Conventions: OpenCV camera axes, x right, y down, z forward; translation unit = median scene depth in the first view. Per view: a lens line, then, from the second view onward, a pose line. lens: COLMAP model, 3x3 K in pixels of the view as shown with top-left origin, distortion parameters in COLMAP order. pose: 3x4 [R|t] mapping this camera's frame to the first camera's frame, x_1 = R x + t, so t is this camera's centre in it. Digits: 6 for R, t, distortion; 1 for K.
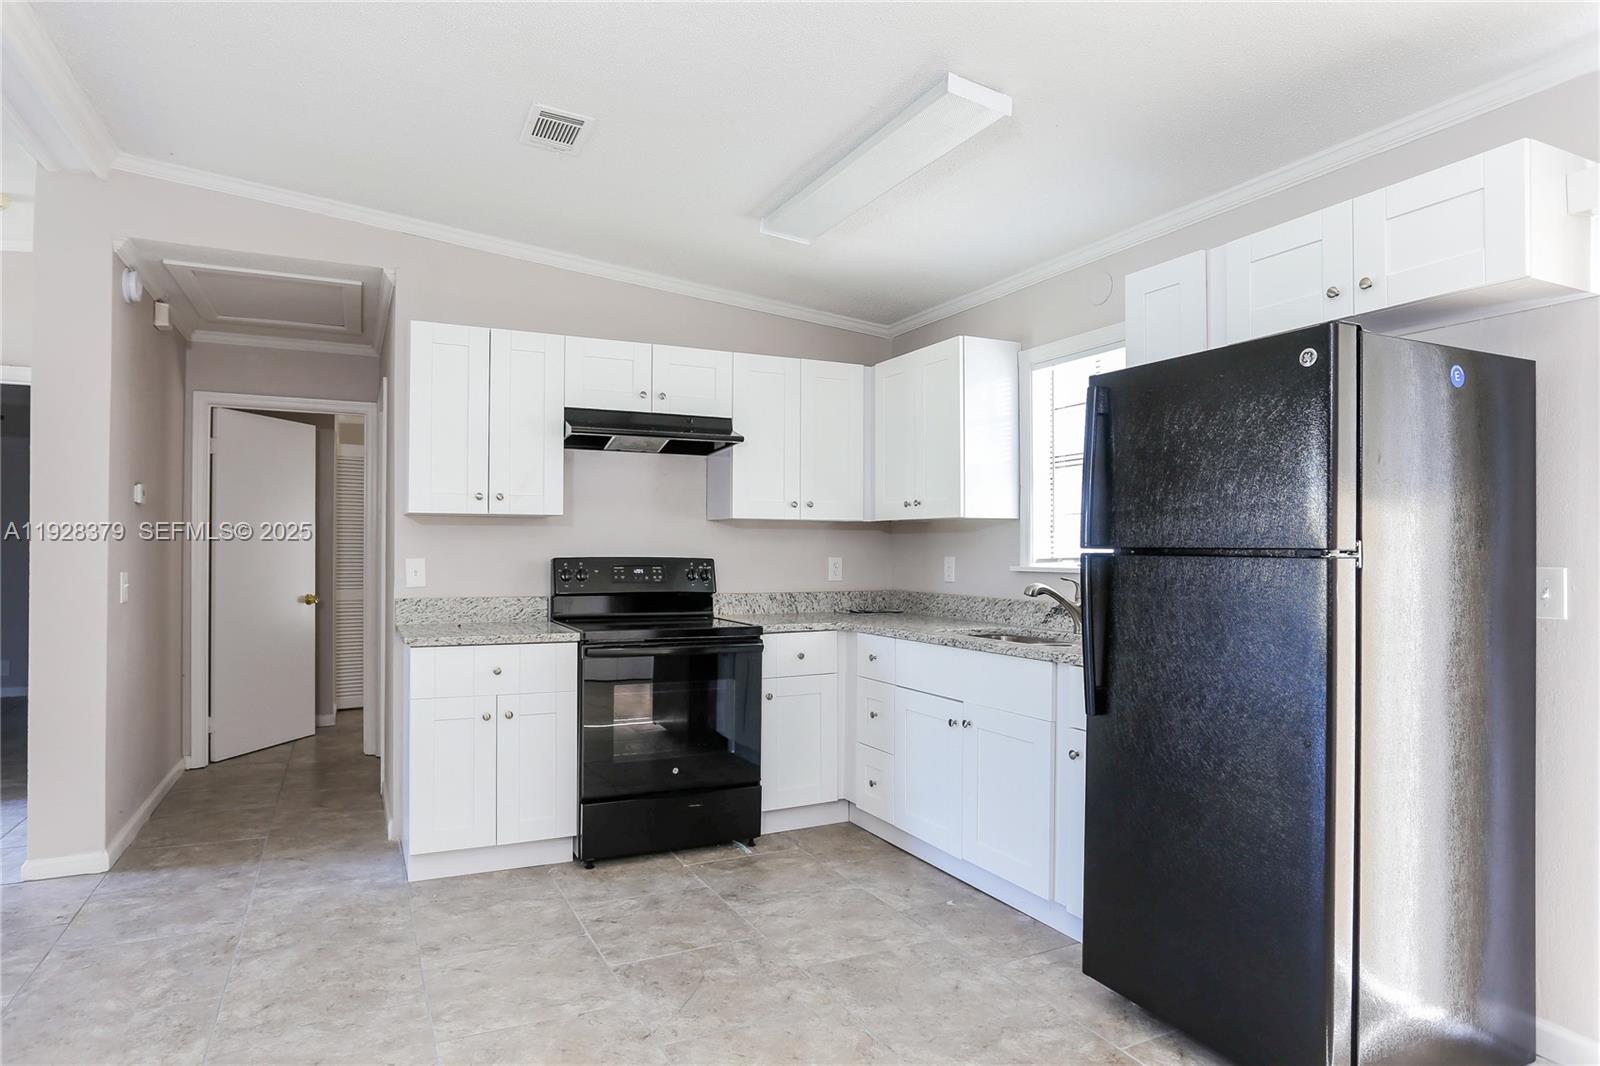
lens RADIAL K [[915.7, 0, 780.0], [0, 915.7, 541.1], [0, 0, 1]] dist [-0.052656, 0.034697]
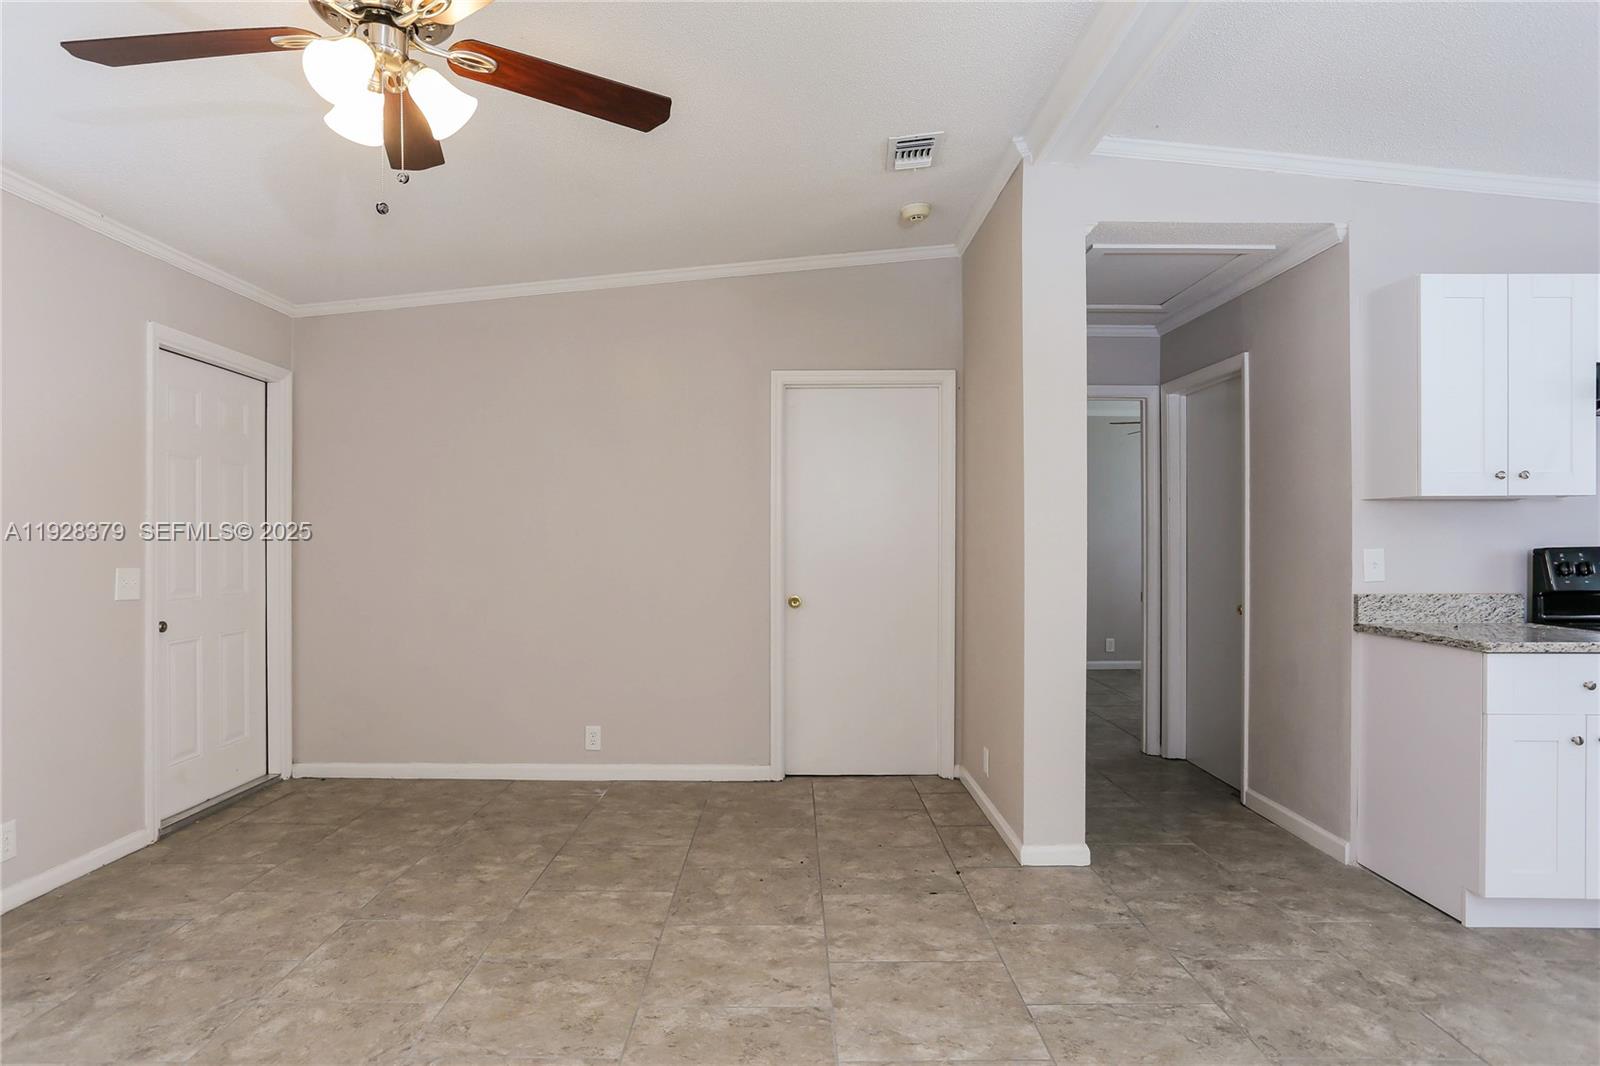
lens RADIAL K [[915.7, 0, 780.0], [0, 915.7, 541.1], [0, 0, 1]] dist [-0.052656, 0.034697]
pose [[0.899481, -0.005155, -0.436929, -0.618112], [0.009976, 0.999912, 0.008740, -0.002040], [0.436846, -0.012220, 0.899453, -0.043375]]
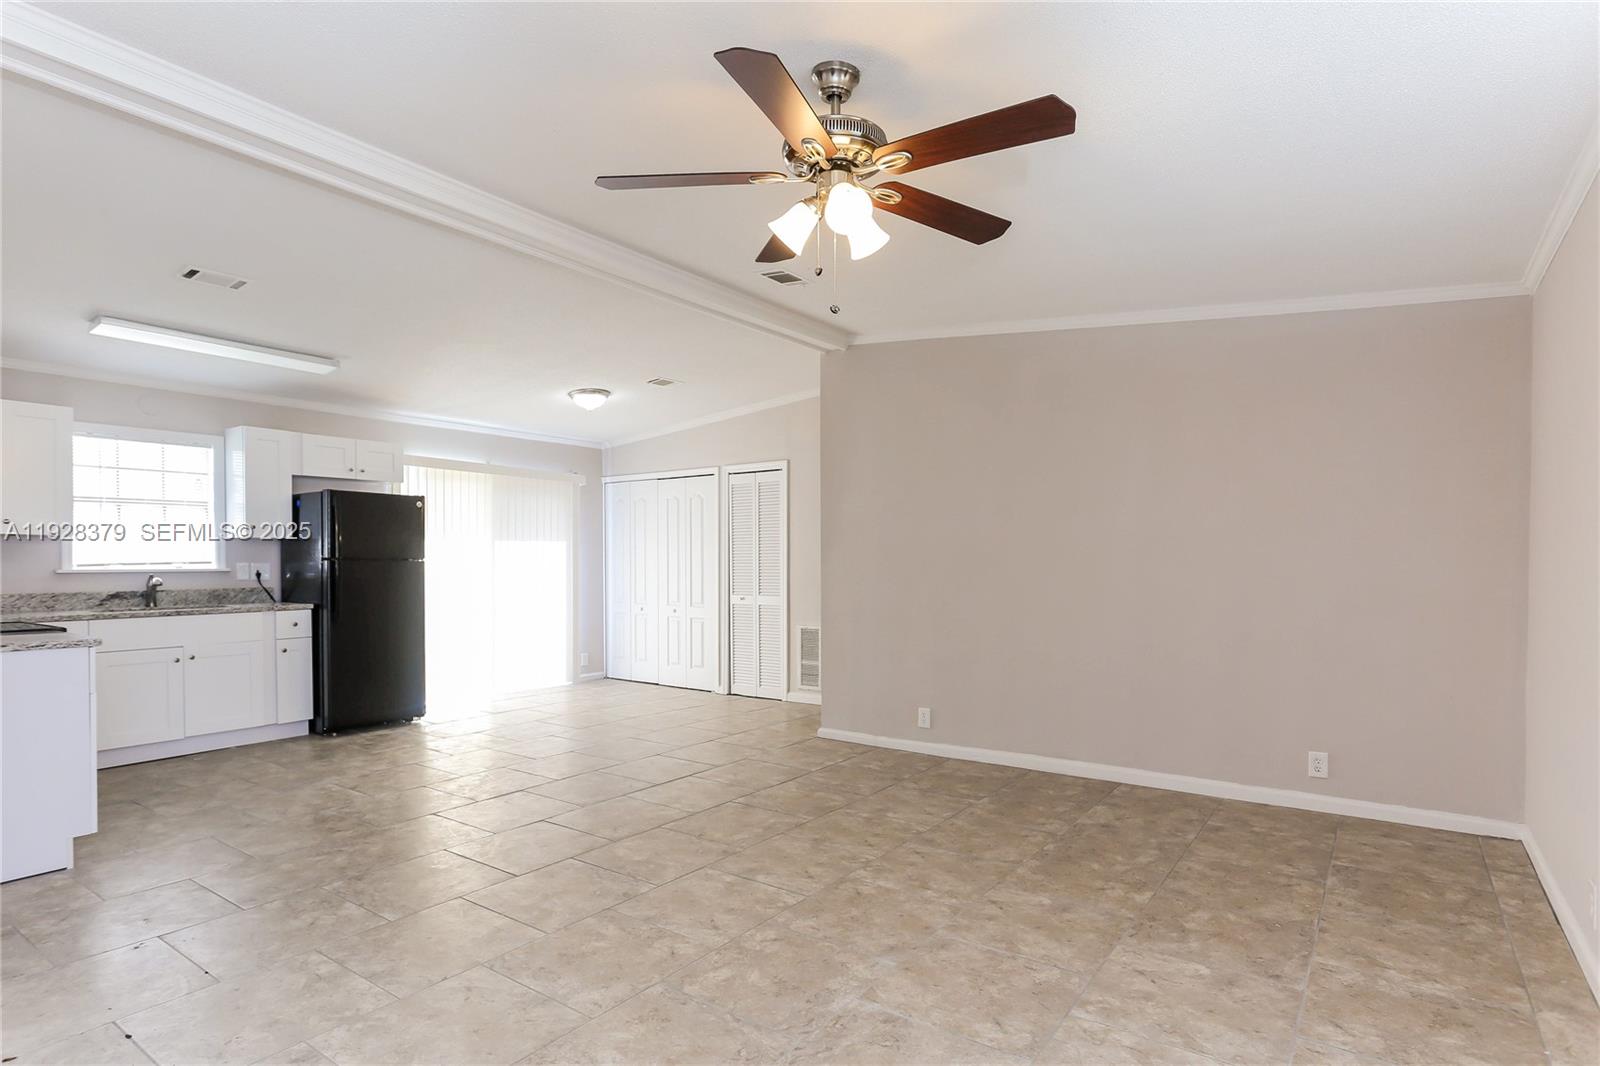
lens RADIAL K [[829.4, 0, 801.7], [0, 829.4, 529.5], [0, 0, 1]] dist [-0.048572, 0.024523]
pose [[-0.486800, 0.027506, 0.873080, -1.679590], [-0.010604, 0.999244, -0.037393, 0.000152], [-0.873449, -0.027461, -0.486141, 0.715771]]
